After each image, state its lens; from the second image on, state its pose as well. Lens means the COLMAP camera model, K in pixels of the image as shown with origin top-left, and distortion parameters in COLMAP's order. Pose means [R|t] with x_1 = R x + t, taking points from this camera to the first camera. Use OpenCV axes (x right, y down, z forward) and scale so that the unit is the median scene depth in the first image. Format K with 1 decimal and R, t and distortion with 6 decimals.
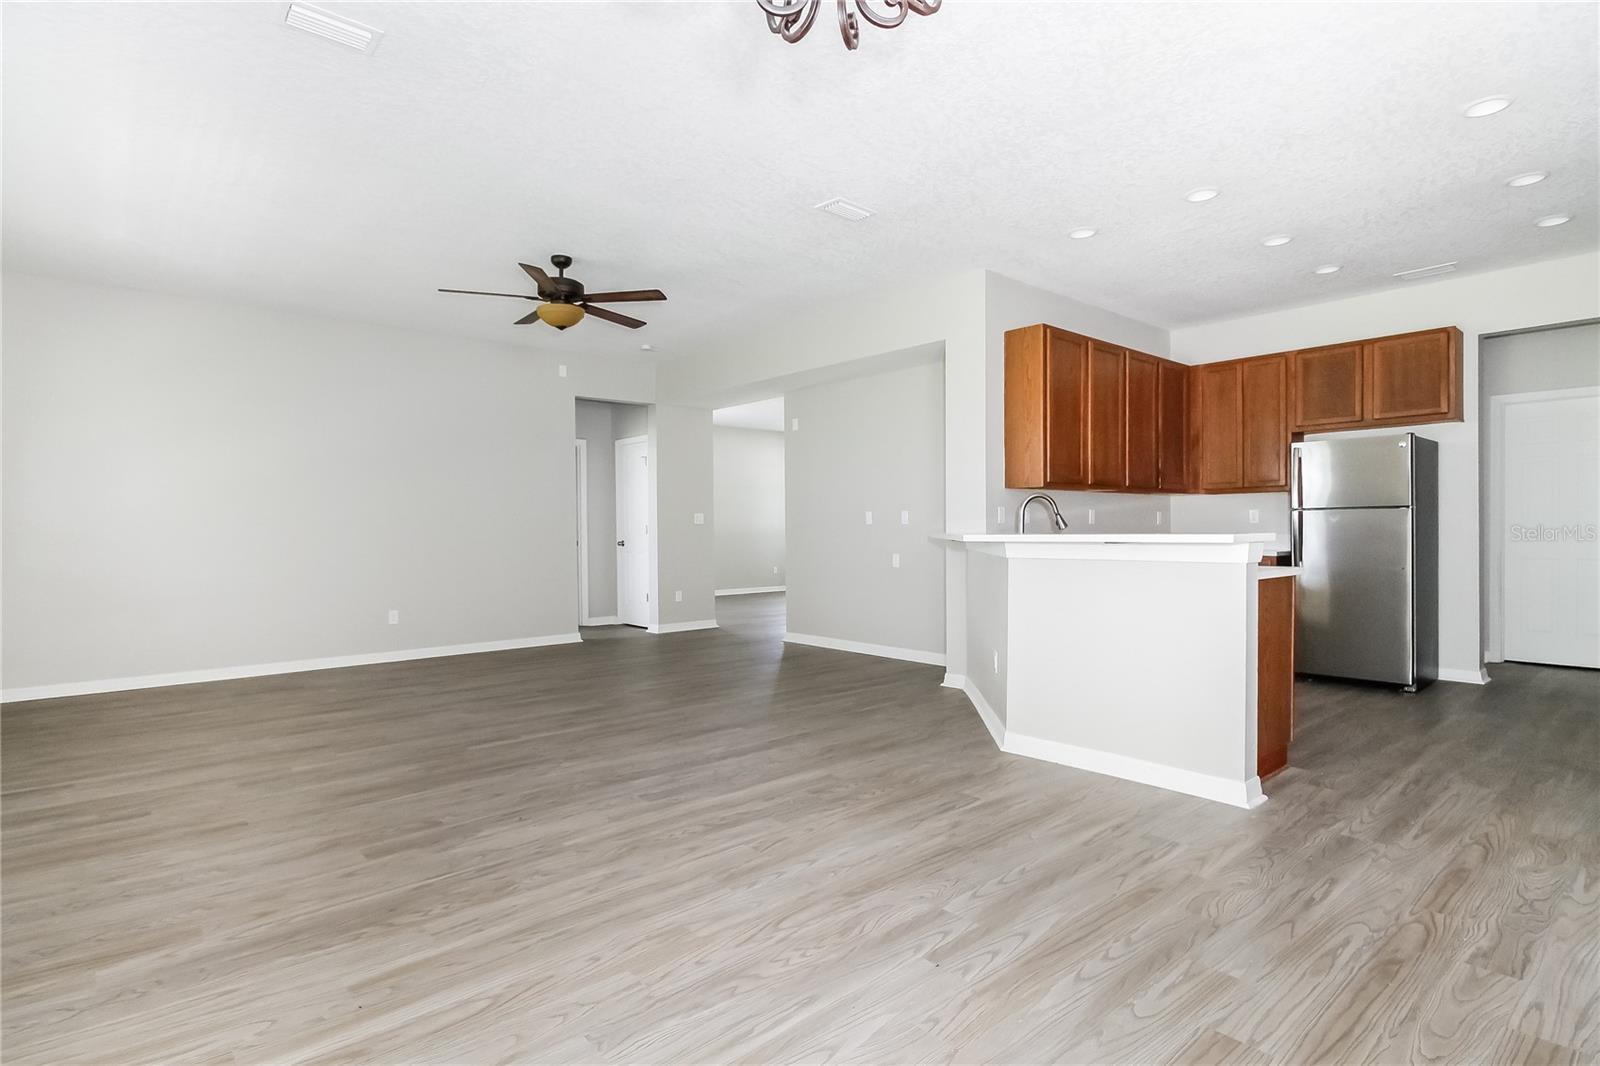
lens RADIAL K [[807.0, 0, 804.6], [0, 807.0, 528.2], [0, 0, 1]] dist [0.002930, 0.000494]
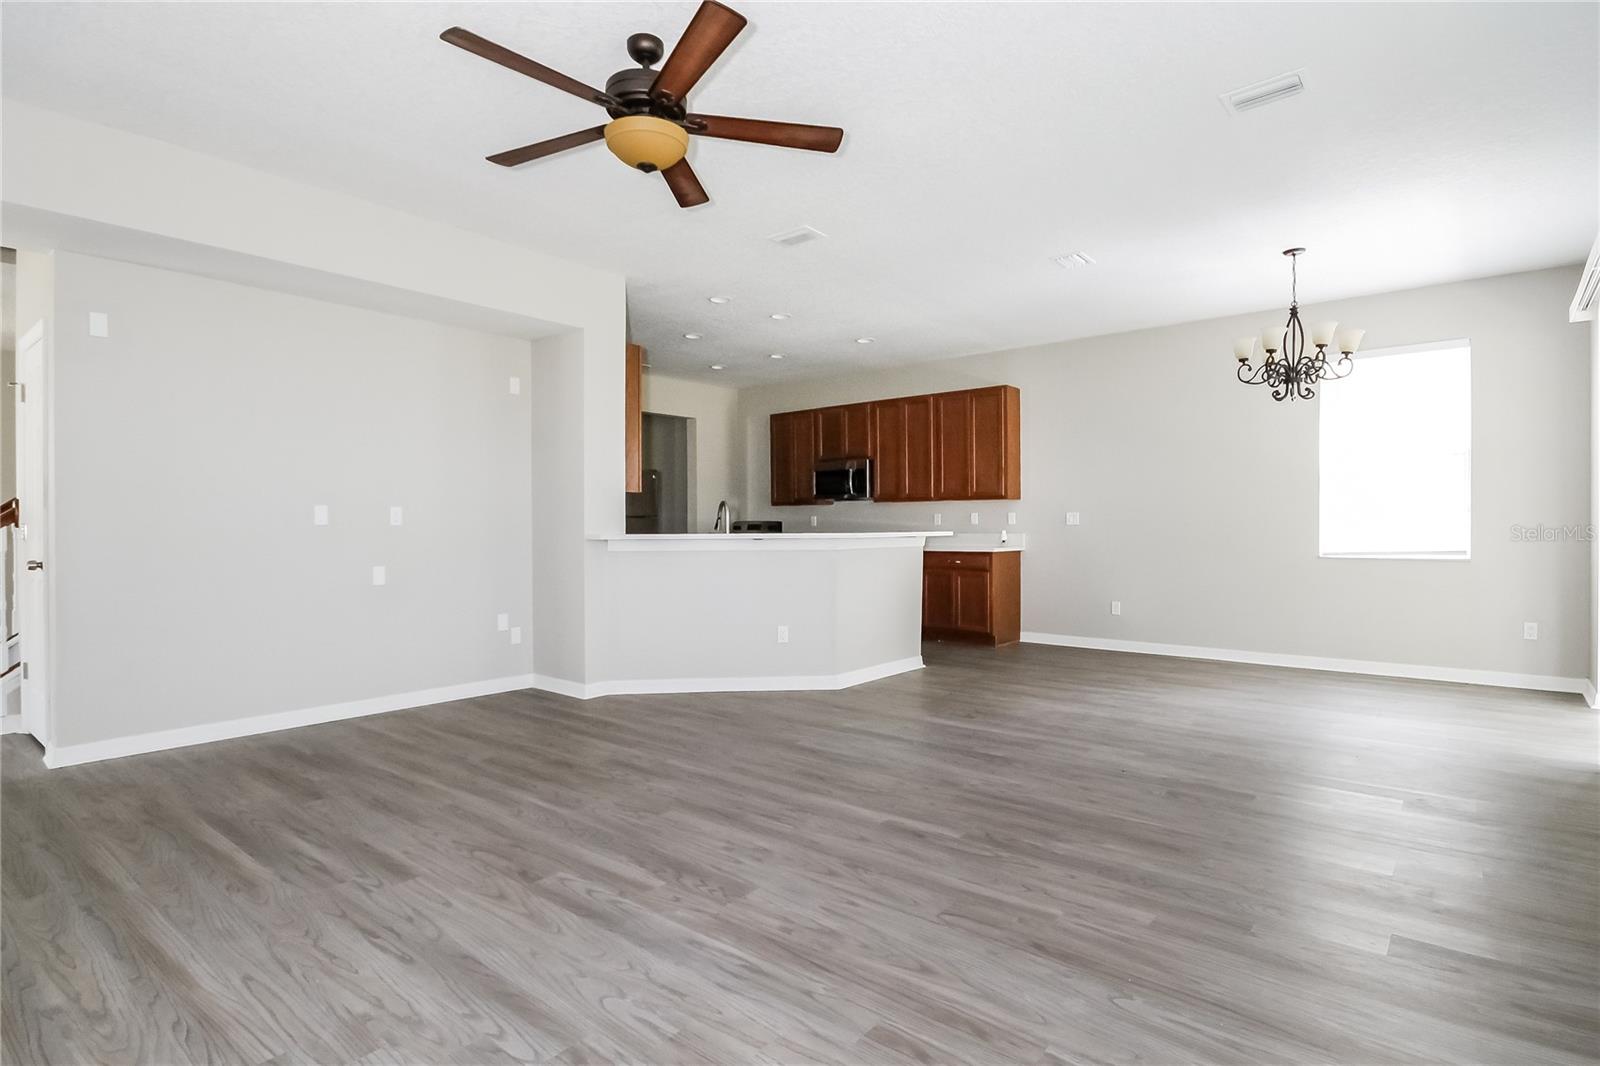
lens RADIAL K [[807.0, 0, 804.6], [0, 807.0, 528.2], [0, 0, 1]] dist [0.002930, 0.000494]
pose [[-0.148111, 0.005089, 0.988958, -1.448079], [0.006593, 0.999970, -0.004159, 0.006909], [-0.988949, 0.005905, -0.148140, 1.630909]]
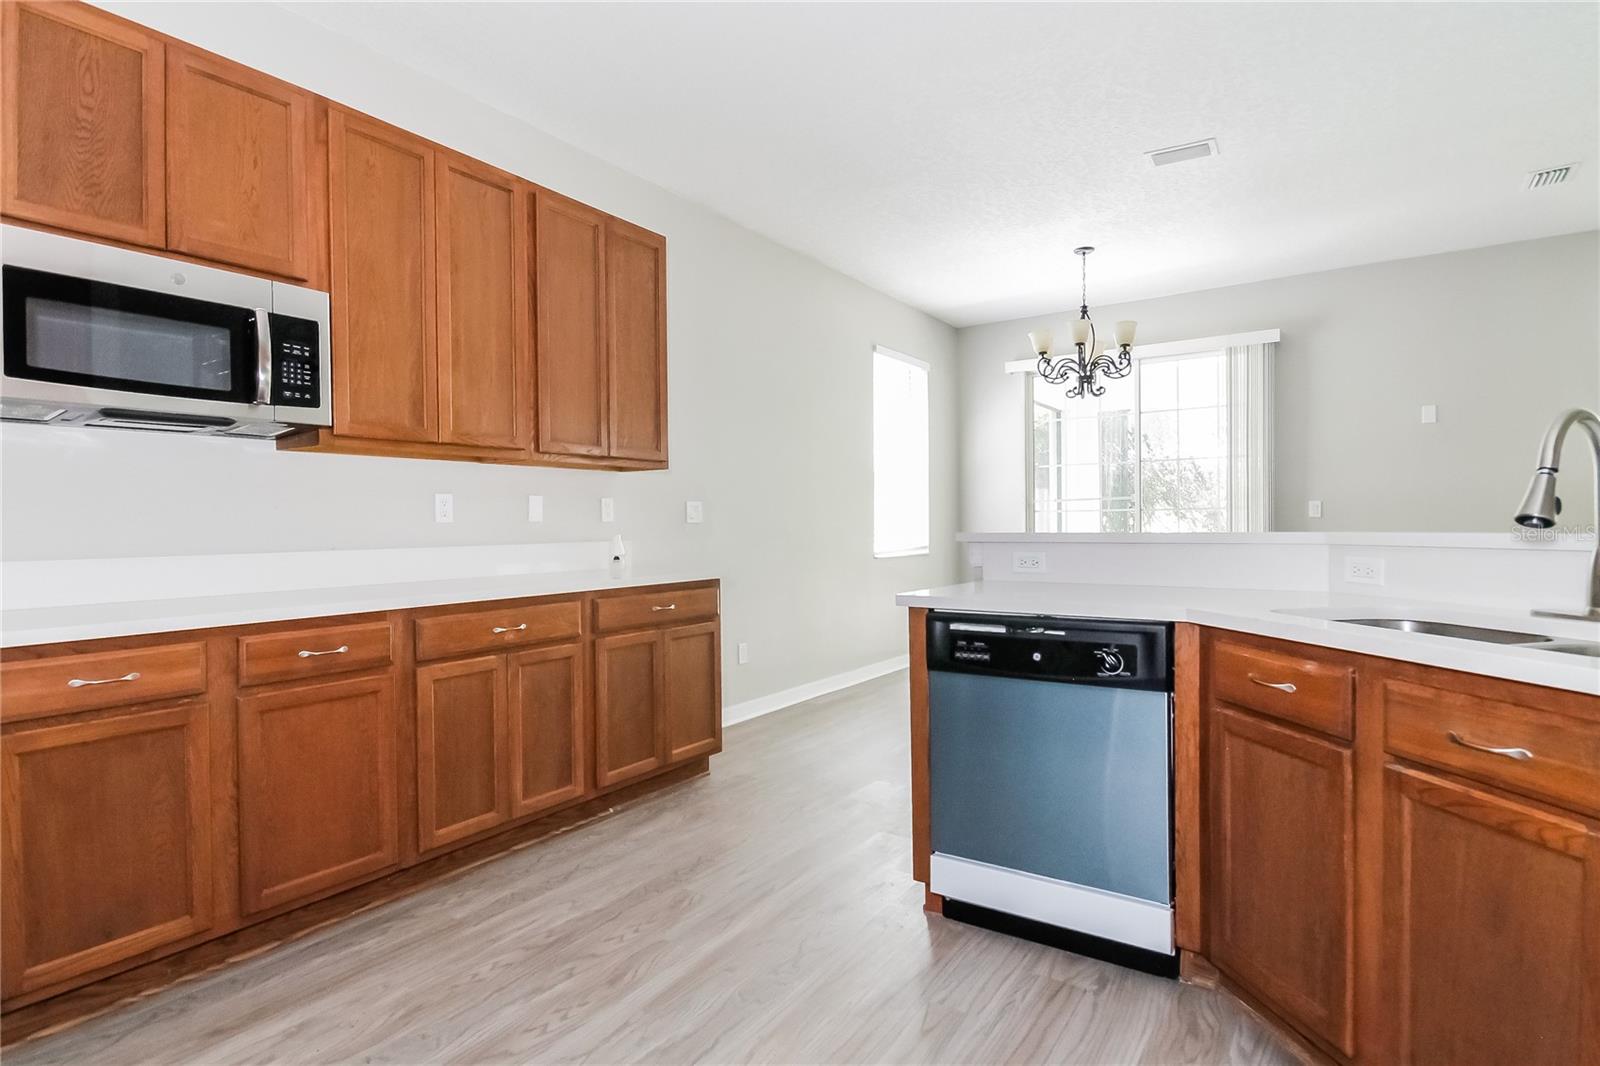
lens RADIAL K [[809.6, 0, 824.9], [0, 809.6, 527.8], [0, 0, 1]] dist [-0.005990, -0.000700]
pose [[-0.968862, 0.015917, -0.247090, 0.944729], [0.012456, 0.999801, 0.015564, -0.015588], [0.247289, 0.012001, -0.968867, 1.887730]]
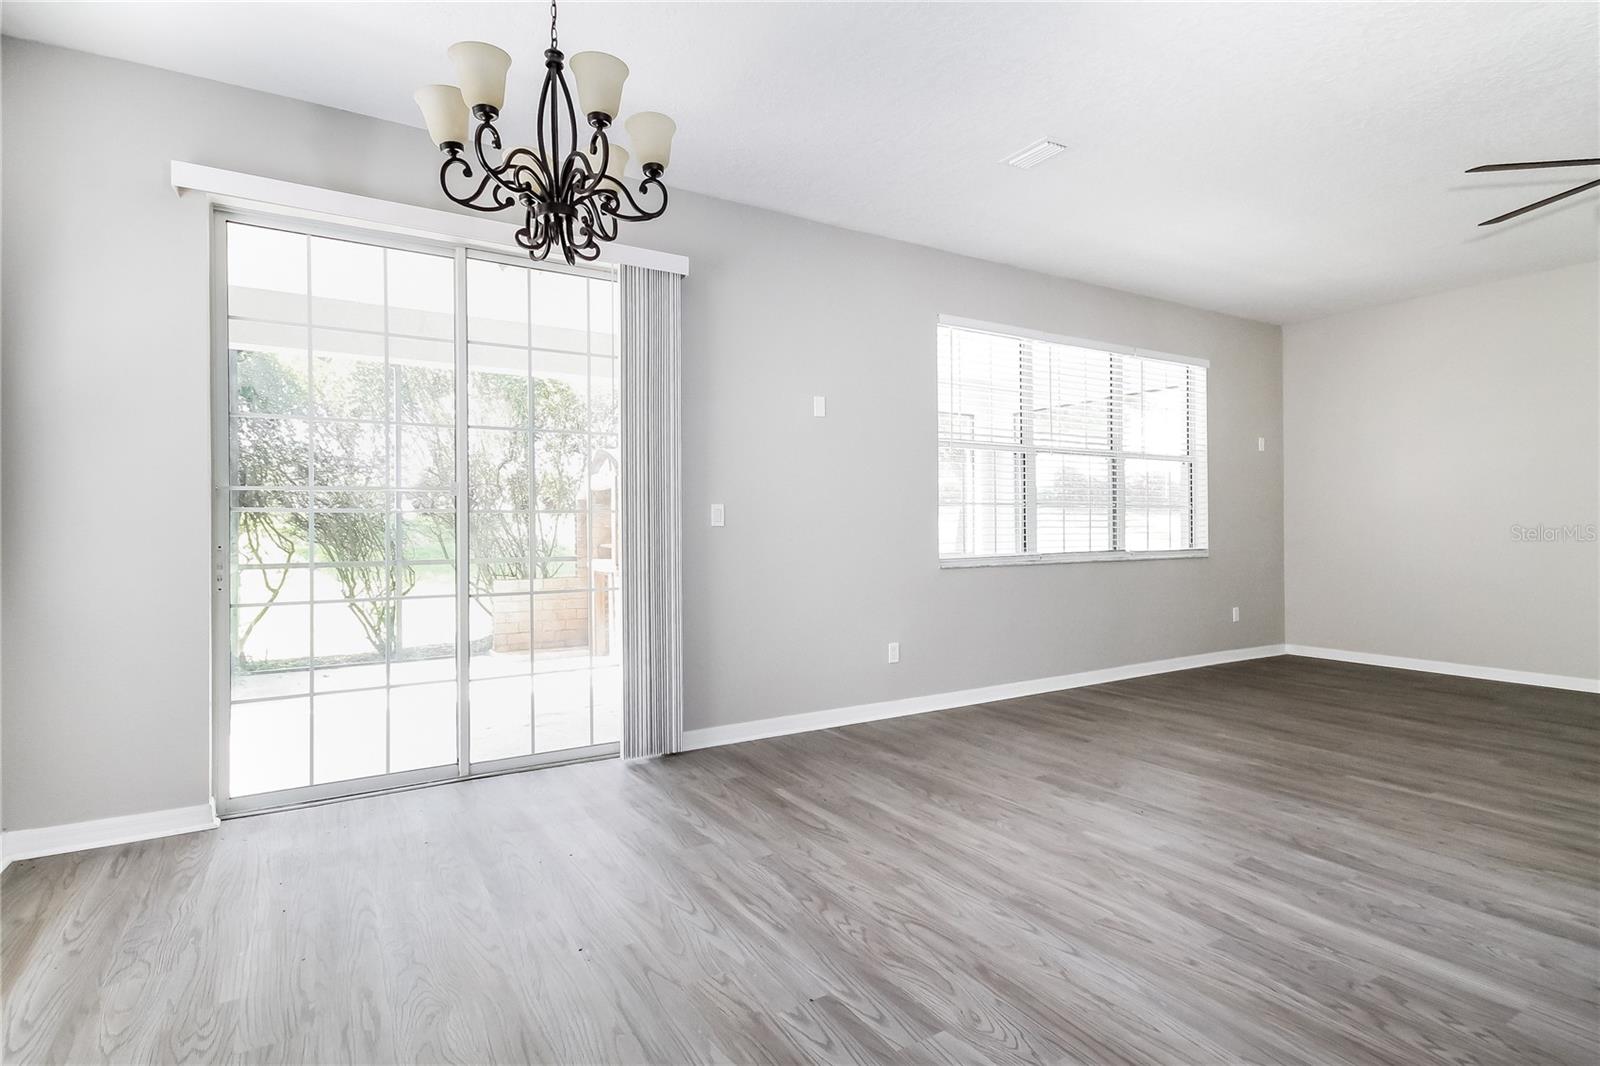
lens RADIAL K [[807.0, 0, 804.6], [0, 807.0, 528.2], [0, 0, 1]] dist [0.002930, 0.000494]
pose [[-0.173757, 0.007468, -0.984760, 0.706463], [0.006303, 0.999959, 0.006471, -0.002461], [0.984768, -0.005082, -0.173797, 0.762234]]
